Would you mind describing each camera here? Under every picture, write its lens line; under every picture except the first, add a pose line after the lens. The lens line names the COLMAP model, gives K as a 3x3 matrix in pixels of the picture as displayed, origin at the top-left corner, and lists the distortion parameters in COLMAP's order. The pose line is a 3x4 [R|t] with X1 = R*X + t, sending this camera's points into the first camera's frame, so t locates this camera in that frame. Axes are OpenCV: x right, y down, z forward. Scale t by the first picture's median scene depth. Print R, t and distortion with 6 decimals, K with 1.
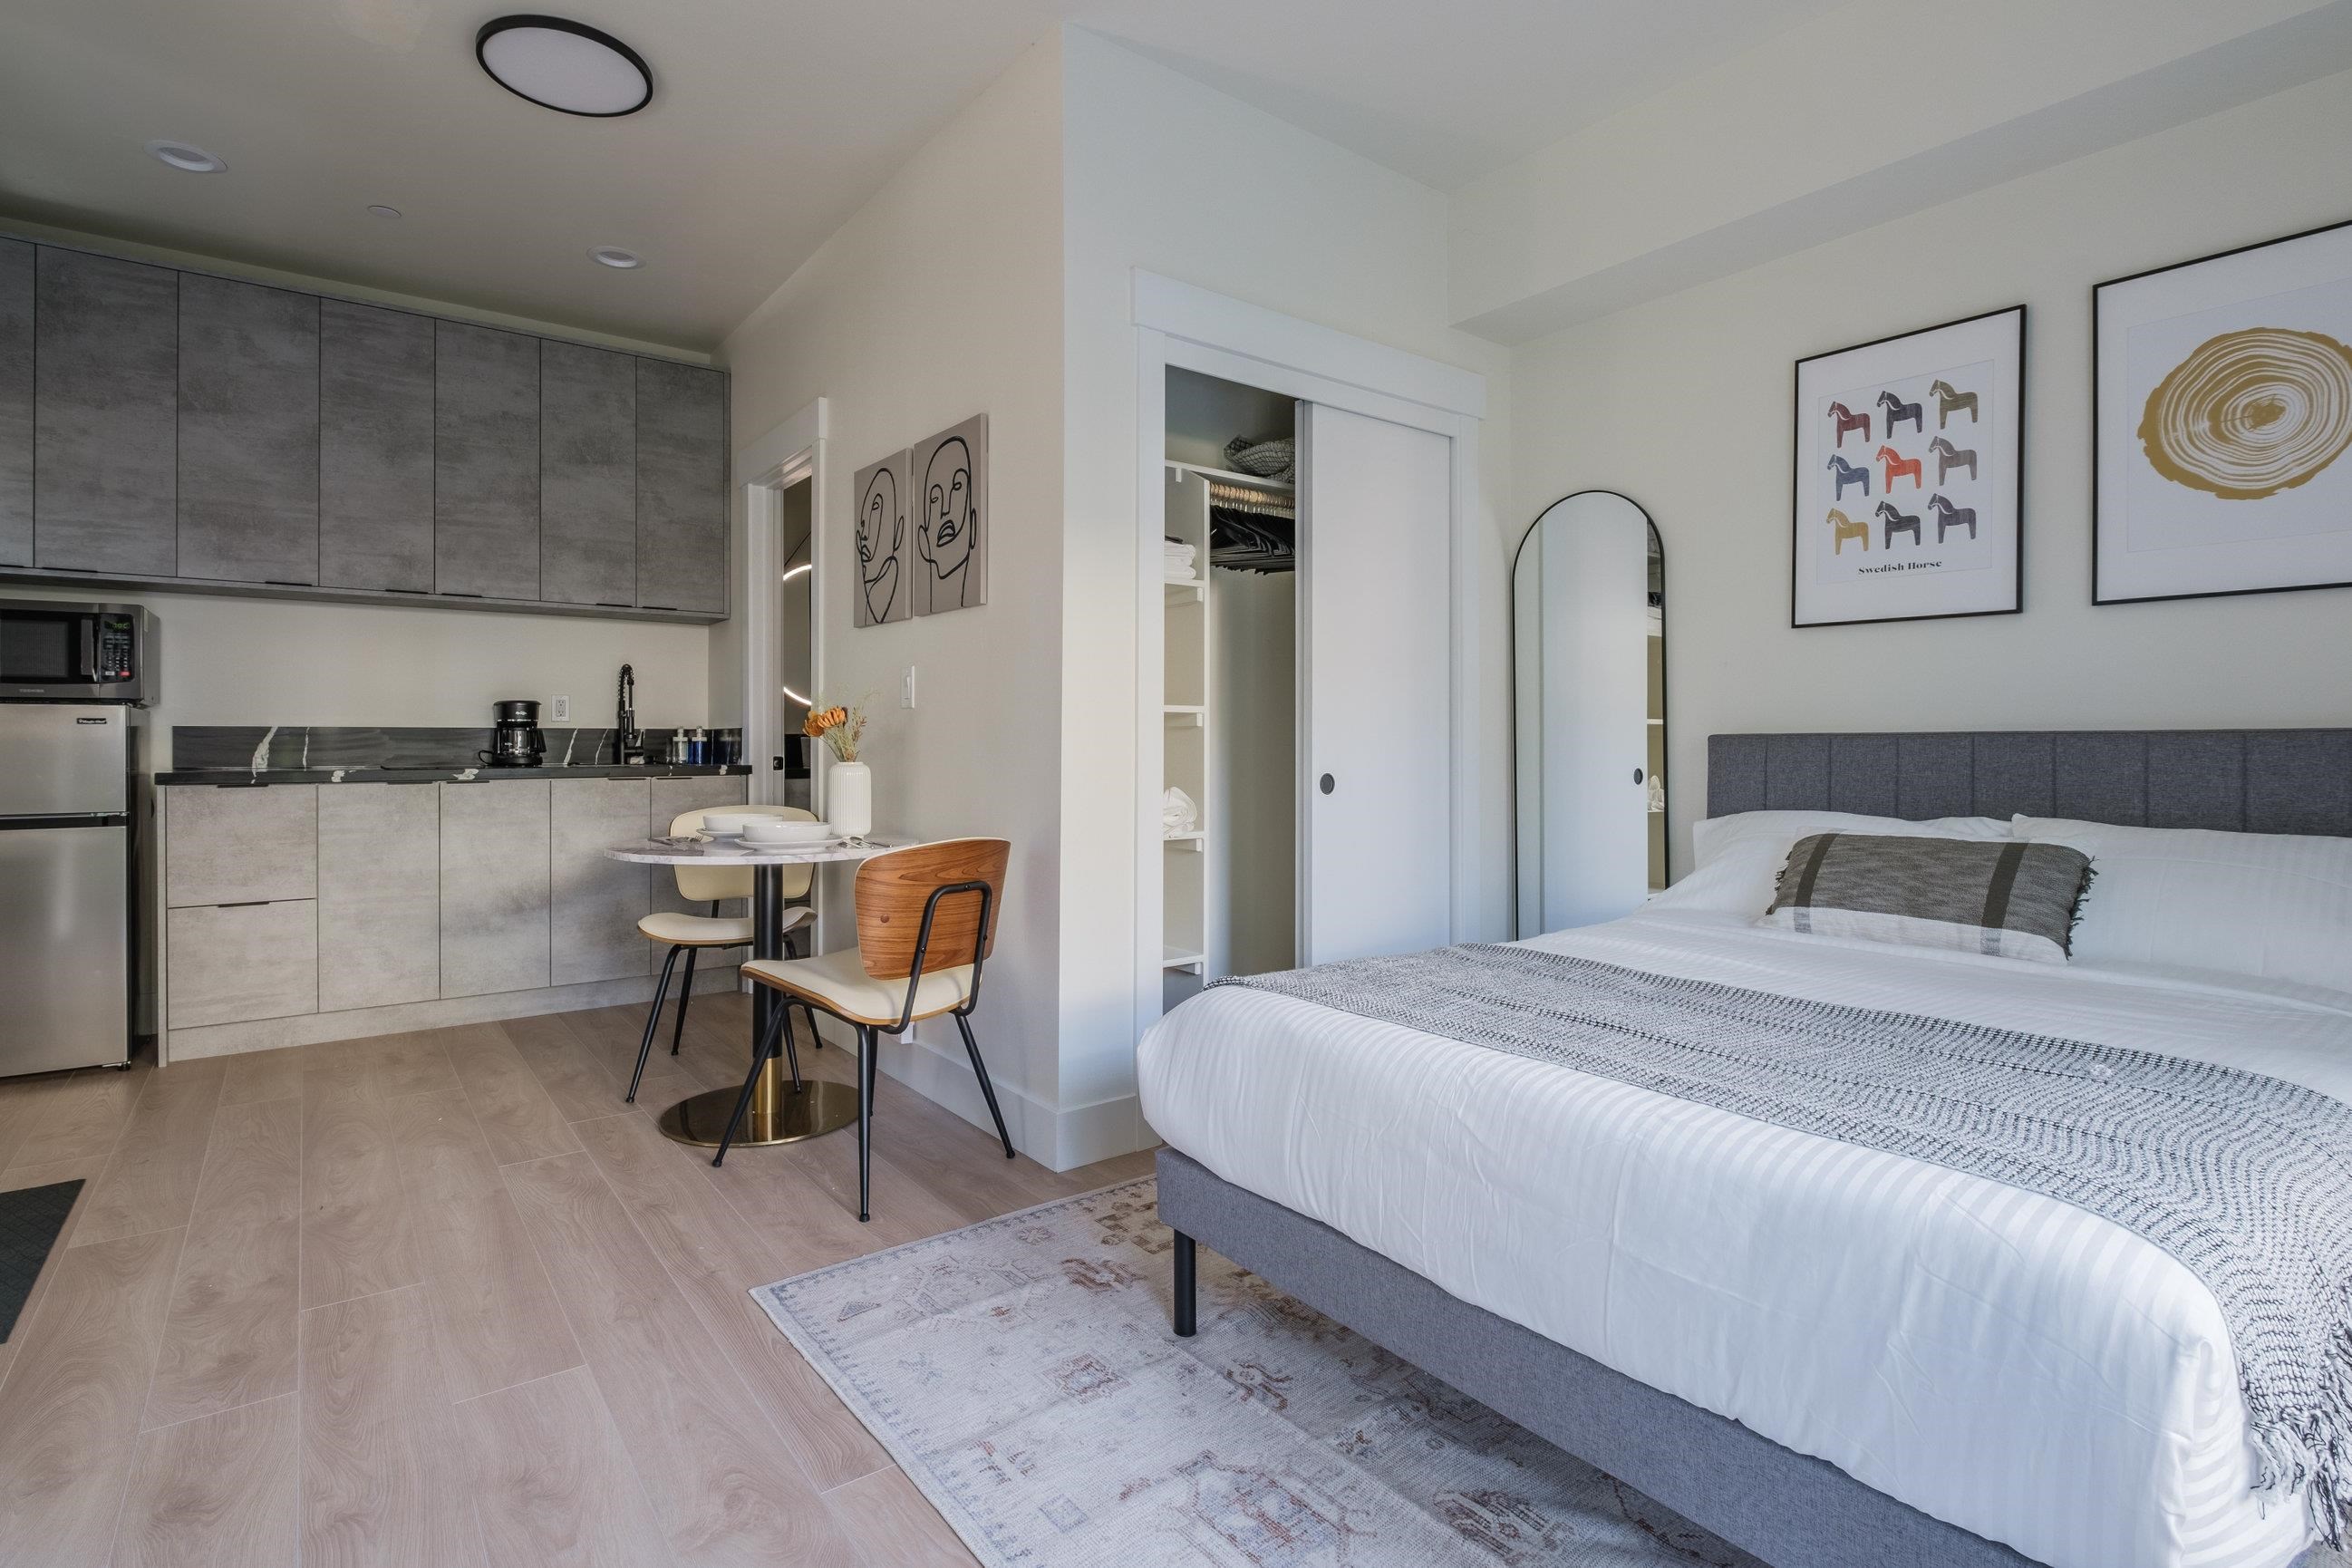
lens RADIAL K [[1138.7, 0, 1162.4], [0, 1138.7, 741.7], [0, 0, 1]] dist [0.002713, -0.007159]
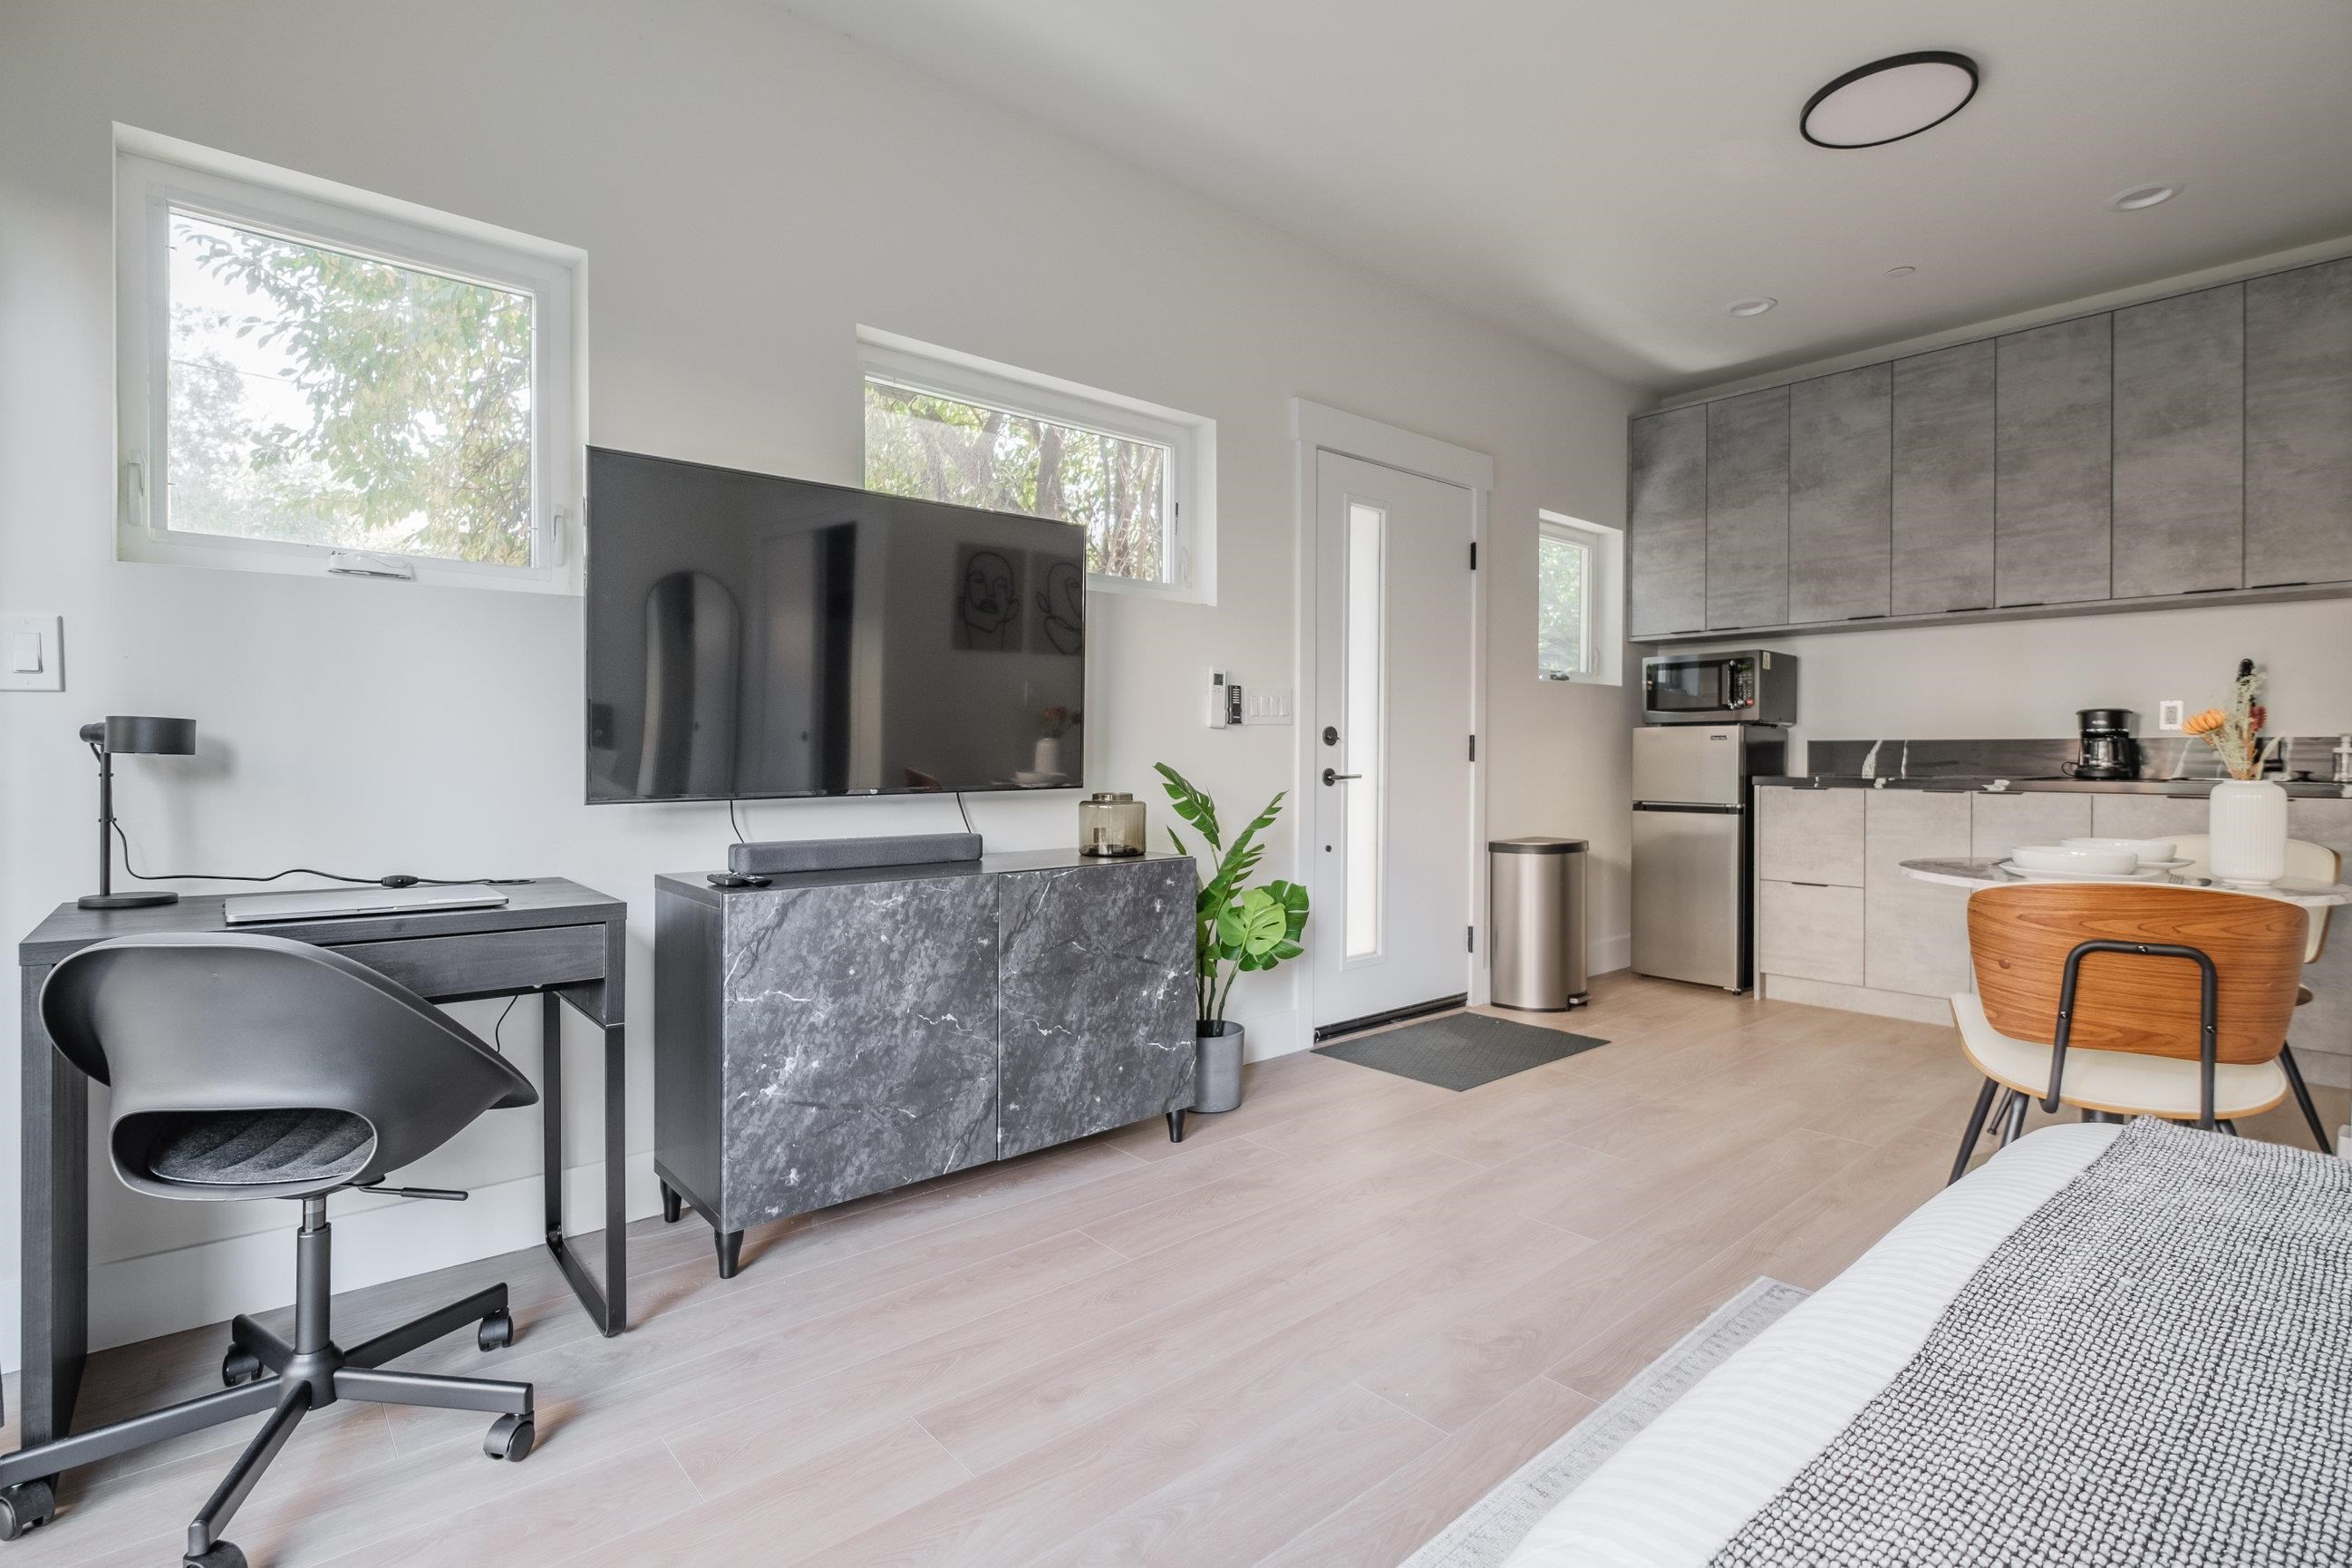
lens RADIAL K [[1125.1, 0, 1168.1], [0, 1125.1, 759.9], [0, 0, 1]] dist [-0.000203, -0.007420]
pose [[0.064883, 0.007143, -0.997867, 0.378250], [-0.001909, 0.999973, 0.007034, 0.000746], [0.997891, 0.001449, 0.064895, 0.233076]]
